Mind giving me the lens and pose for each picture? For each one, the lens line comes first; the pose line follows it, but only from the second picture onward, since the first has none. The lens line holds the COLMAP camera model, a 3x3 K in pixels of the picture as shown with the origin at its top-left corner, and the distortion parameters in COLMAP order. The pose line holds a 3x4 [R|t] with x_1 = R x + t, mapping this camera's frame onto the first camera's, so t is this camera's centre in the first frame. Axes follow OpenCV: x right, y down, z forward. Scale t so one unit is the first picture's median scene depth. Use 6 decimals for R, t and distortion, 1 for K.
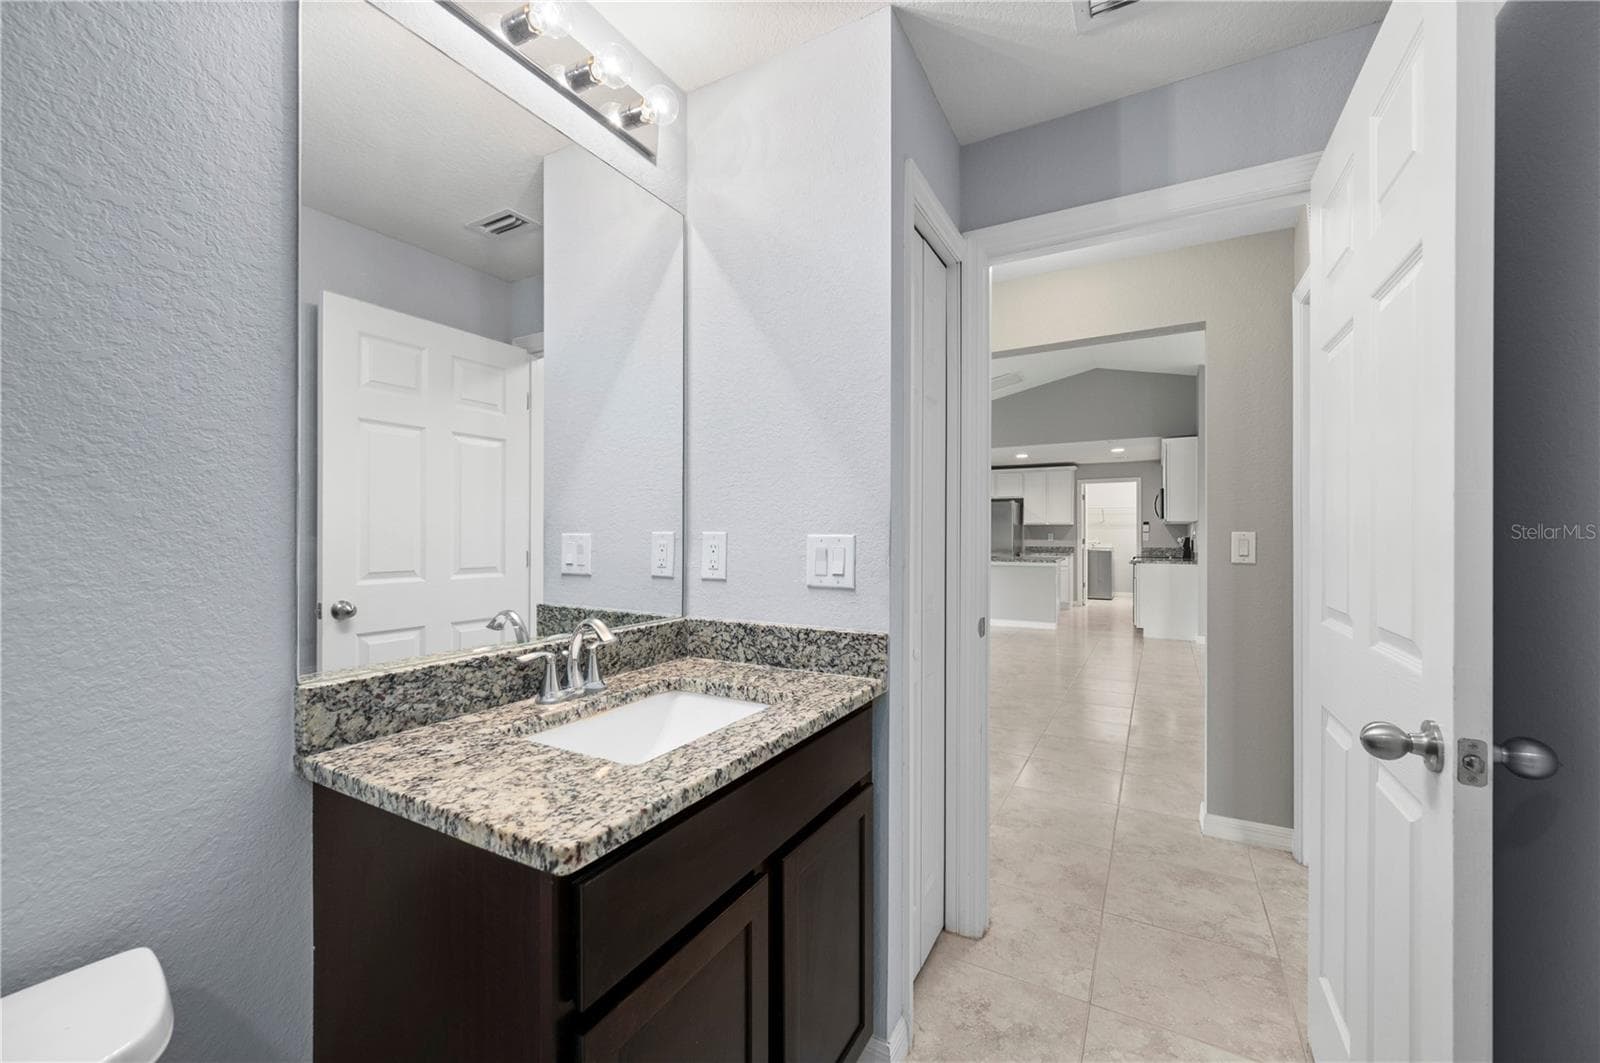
lens RADIAL K [[638.5, 0, 802.3], [0, 638.5, 527.3], [0, 0, 1]] dist [0.001272, 0.000279]
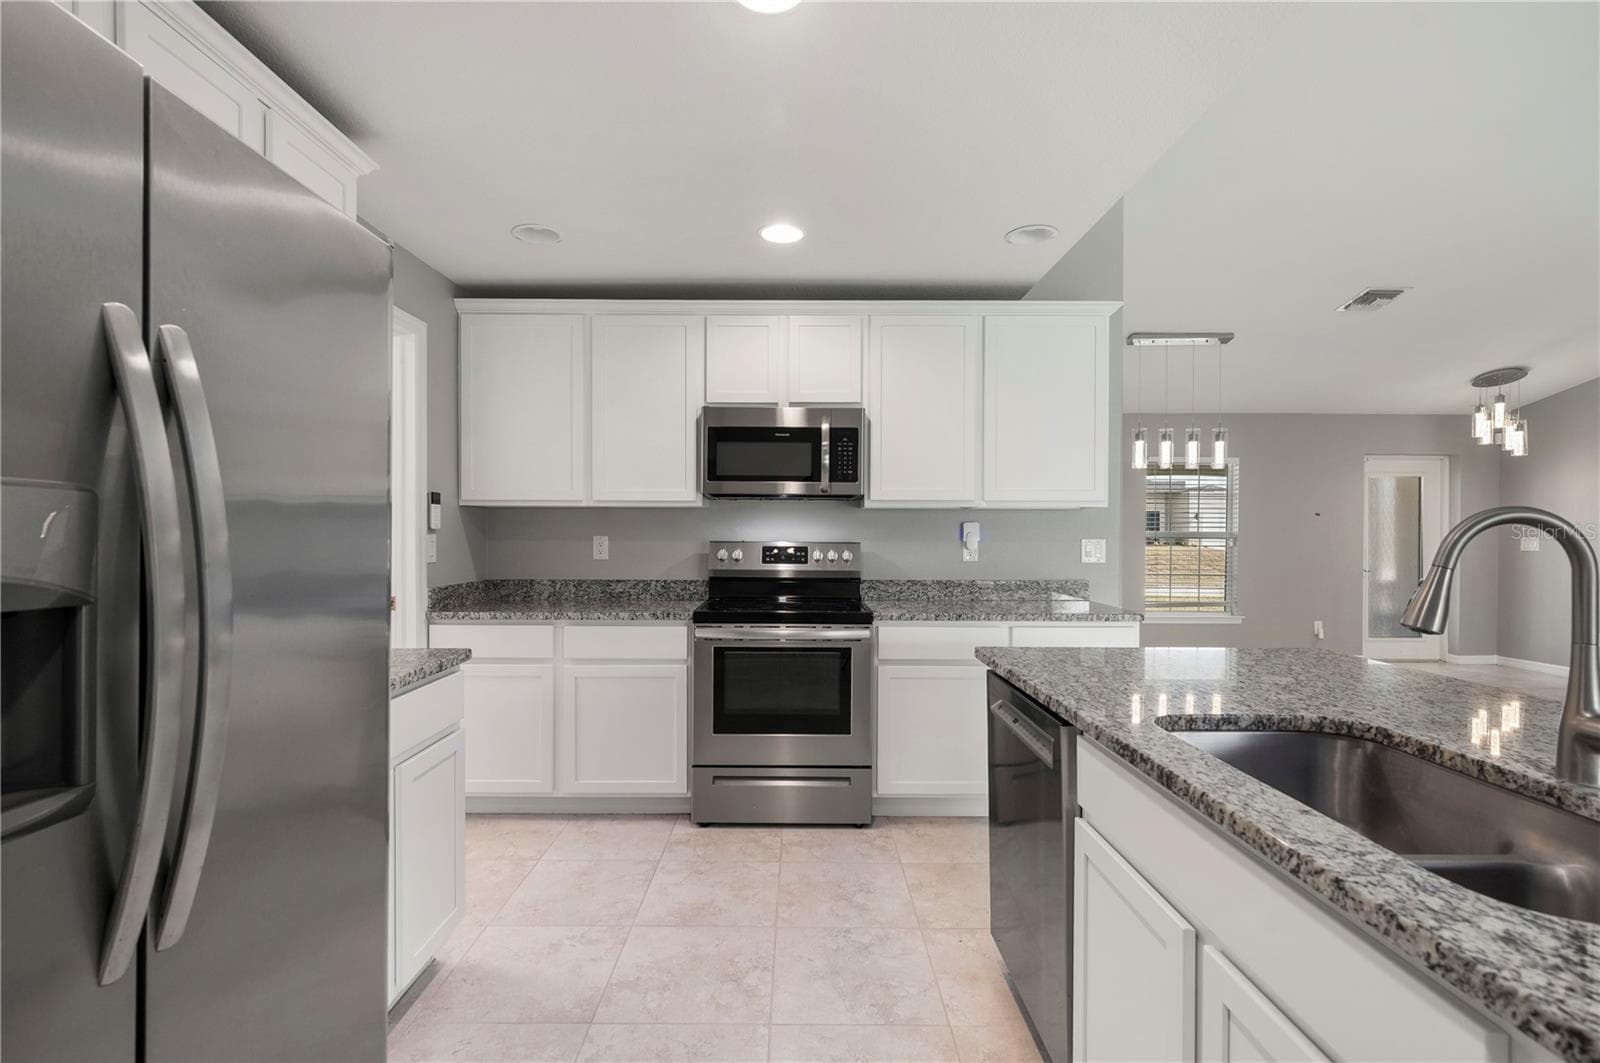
lens RADIAL K [[731.1, 0, 802.6], [0, 731.1, 532.4], [0, 0, 1]] dist [-0.000636, -0.000258]
pose [[-0.488601, 0.000289, 0.872508, 0.185896], [-0.008882, 0.999946, -0.005306, 0.008604], [-0.872462, -0.010342, -0.488572, 0.987576]]
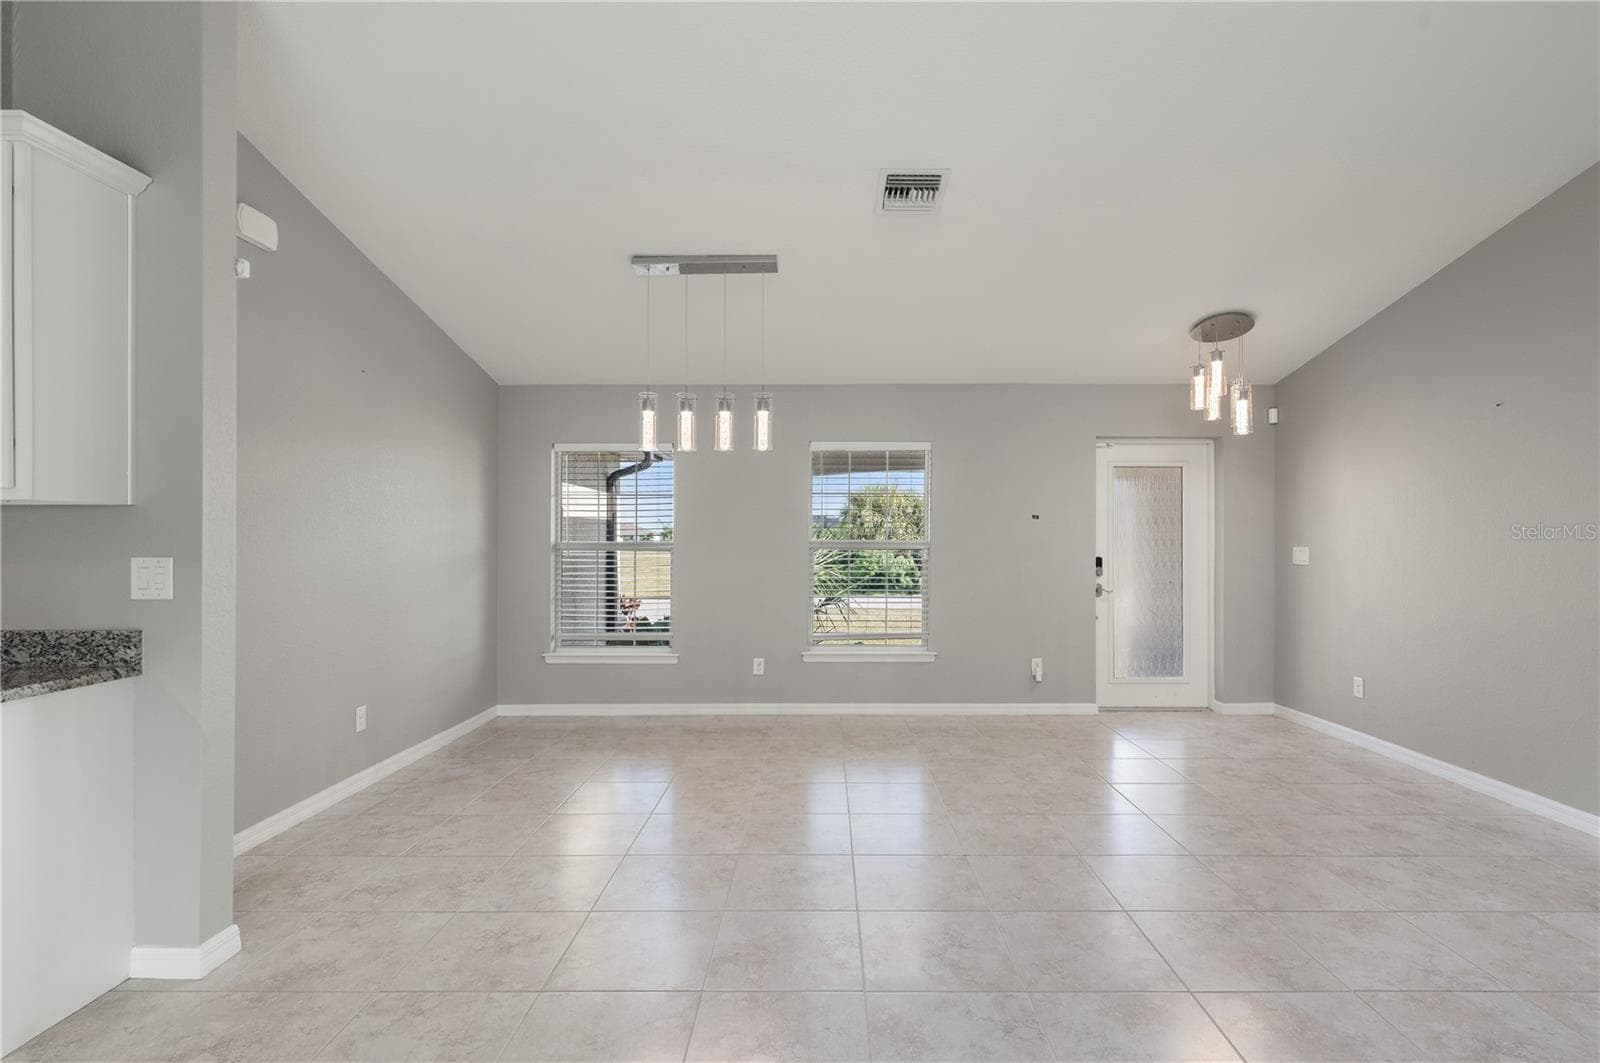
lens RADIAL K [[754.8, 0, 823.3], [0, 754.8, 539.0], [0, 0, 1]] dist [-0.000403, 0.000087]
pose [[-0.484036, 0.000104, 0.875048, 0.152225], [-0.007081, 0.999967, -0.004036, 0.002792], [-0.875020, -0.008149, -0.484019, 0.627159]]
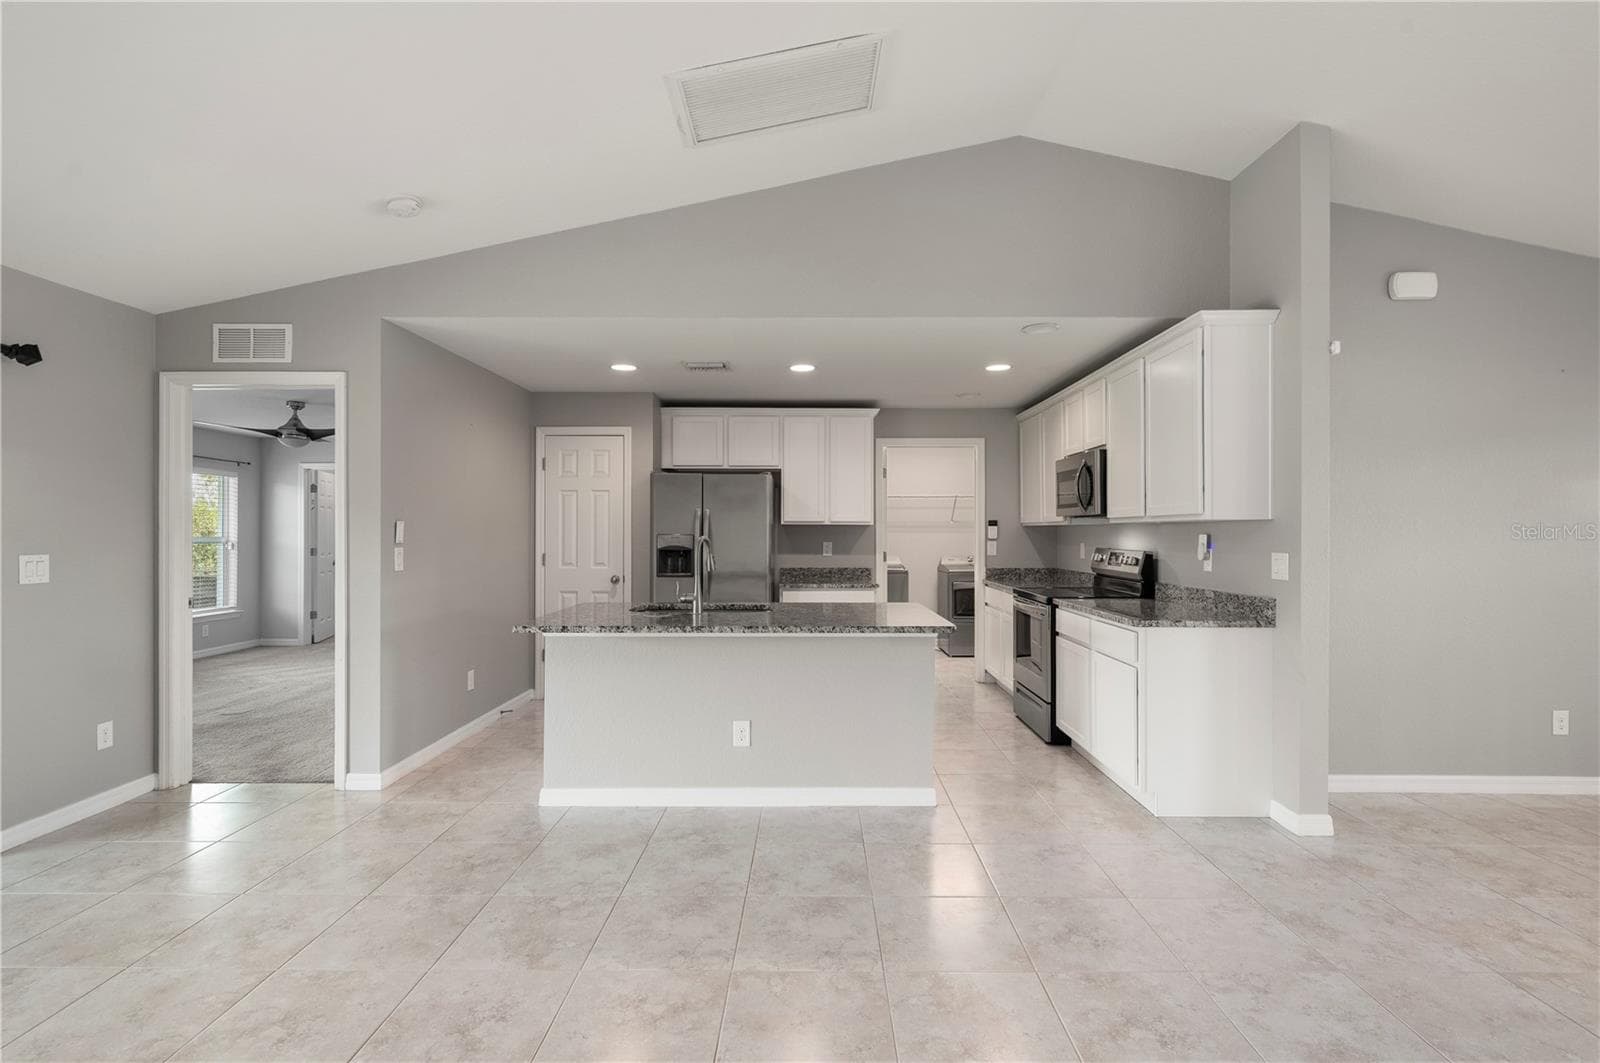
lens RADIAL K [[749.8, 0, 807.1], [0, 749.8, 531.2], [0, 0, 1]] dist [0.000707, 0.000190]
pose [[0.877699, 0.001652, 0.479210, 0.091380], [-0.004932, 0.999972, 0.005585, -0.001792], [-0.479188, -0.007266, 0.877682, 0.502160]]
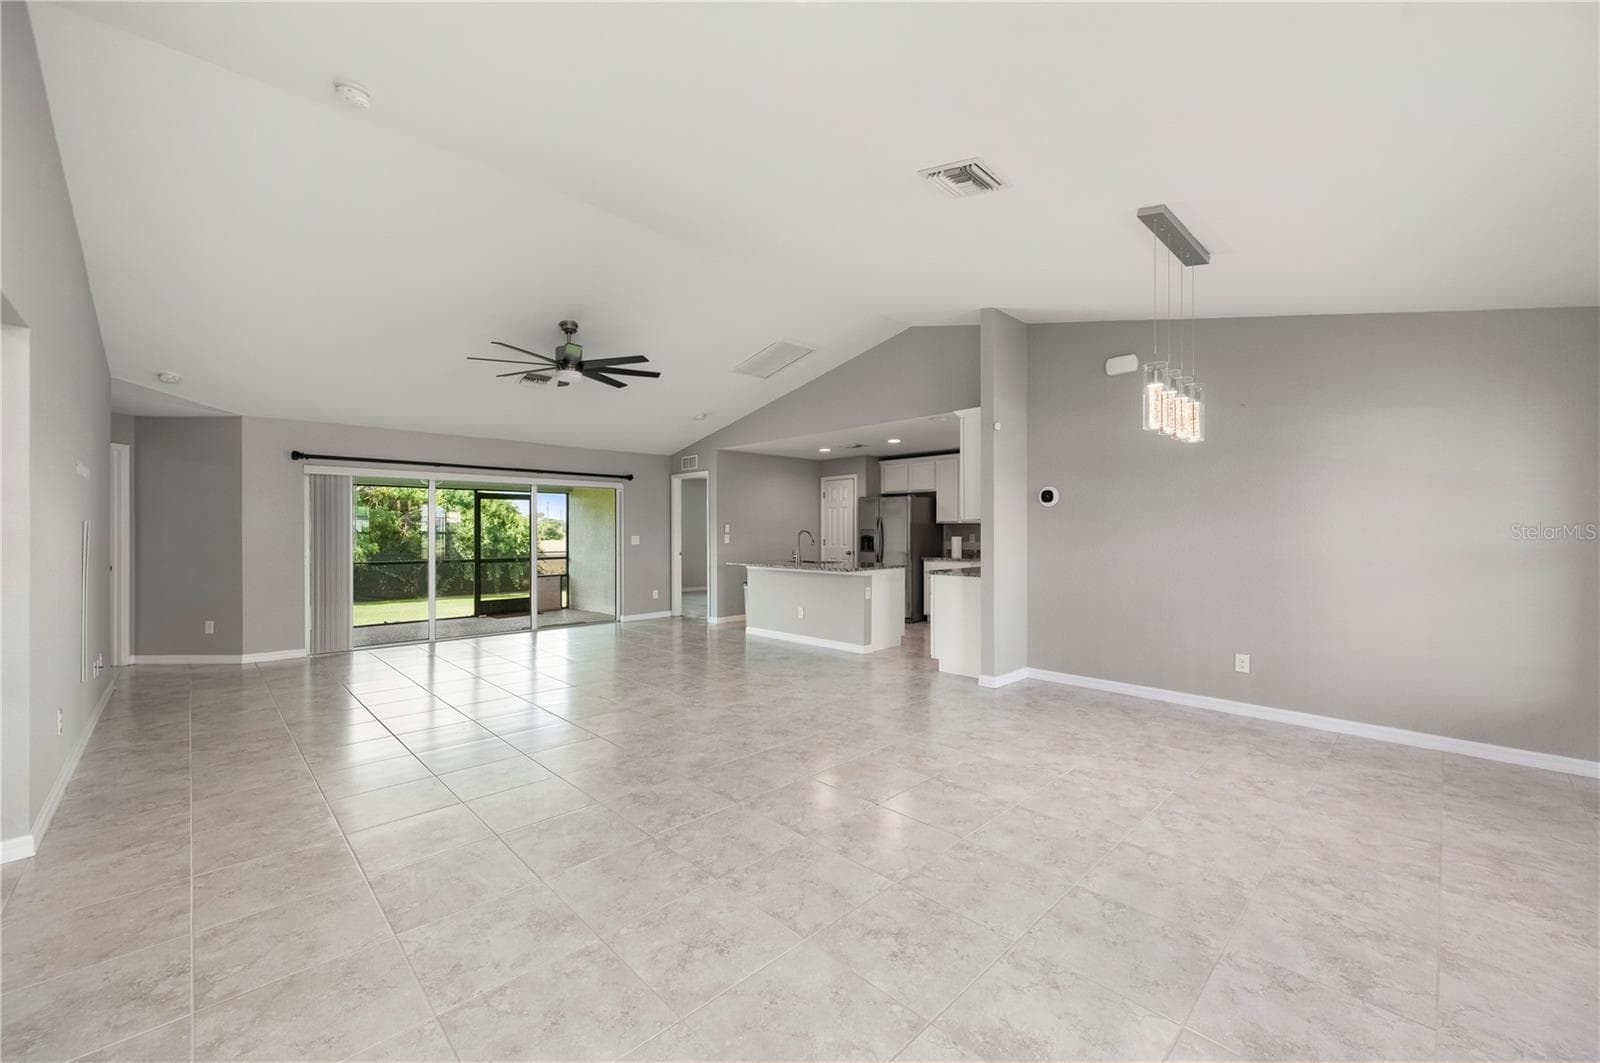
lens RADIAL K [[629.5, 0, 799.8], [0, 629.5, 527.0], [0, 0, 1]] dist [-0.001649, -0.000341]
pose [[0.957321, -0.004557, -0.288993, 0.426835], [0.005270, 0.999985, 0.001689, -0.001267], [0.288980, -0.003140, 0.957330, 0.162090]]
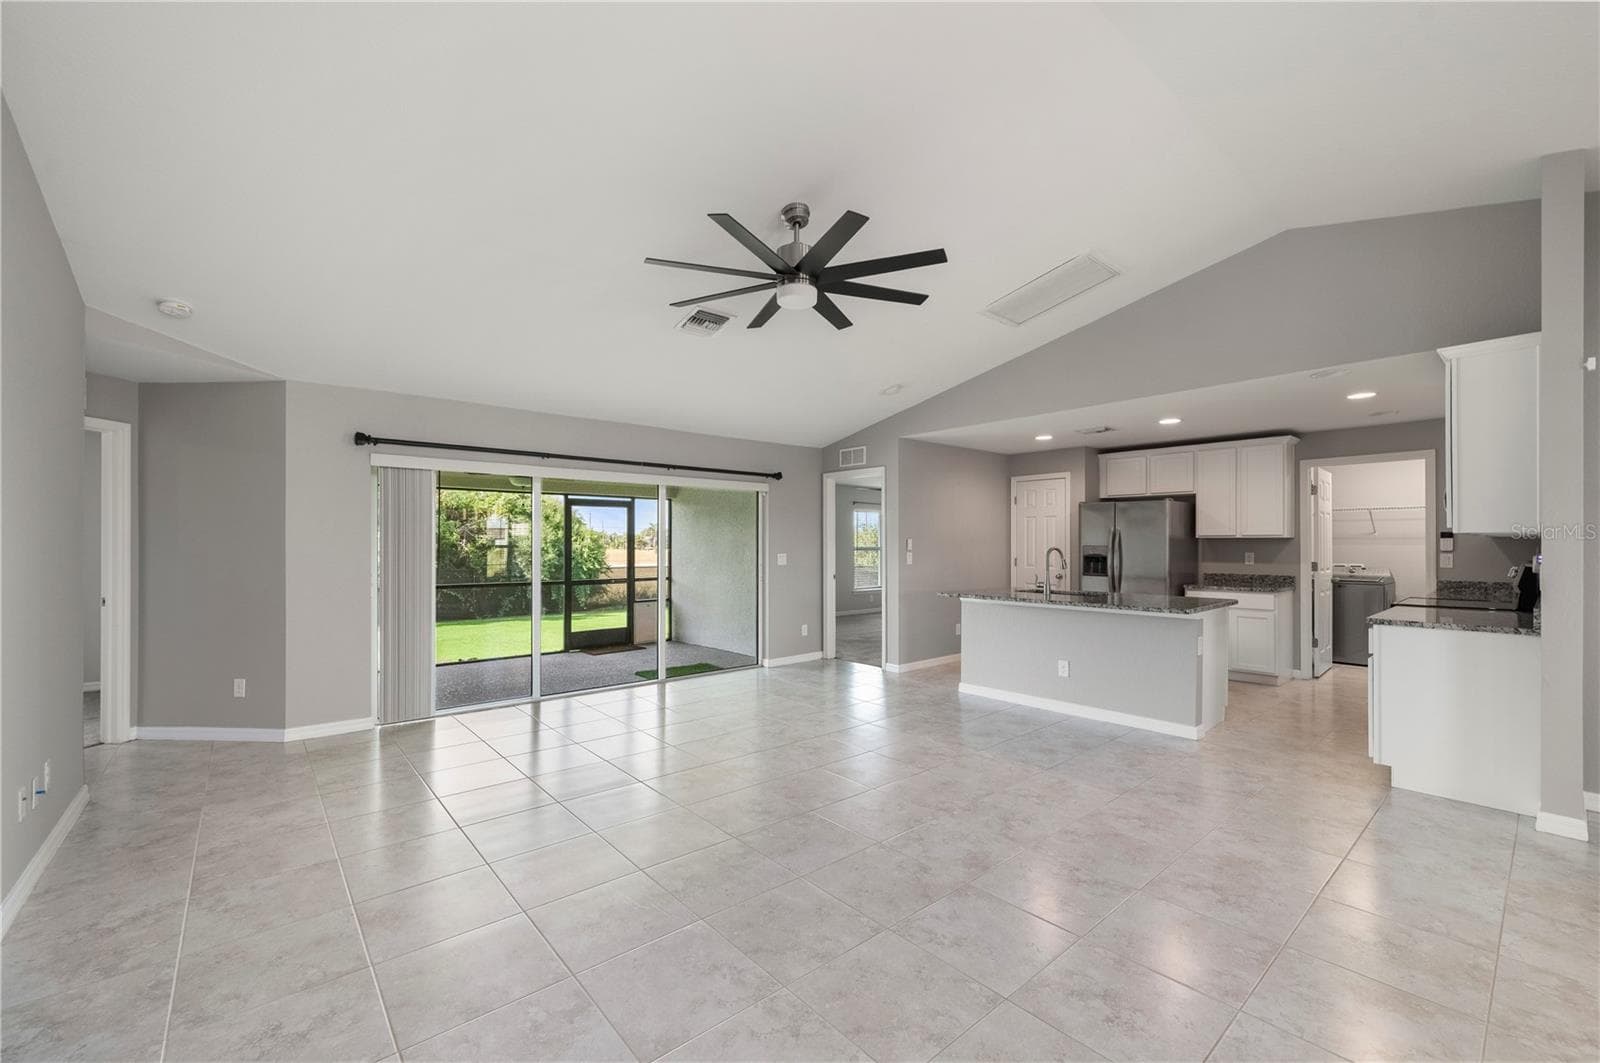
lens RADIAL K [[648.9, 0, 802.1], [0, 648.9, 539.5], [0, 0, 1]] dist [0.000676, 0.000038]
pose [[0.938163, -0.002264, -0.346186, 0.214610], [0.002881, 0.999995, 0.001269, -0.004326], [0.346181, -0.002188, 0.938165, 0.296985]]
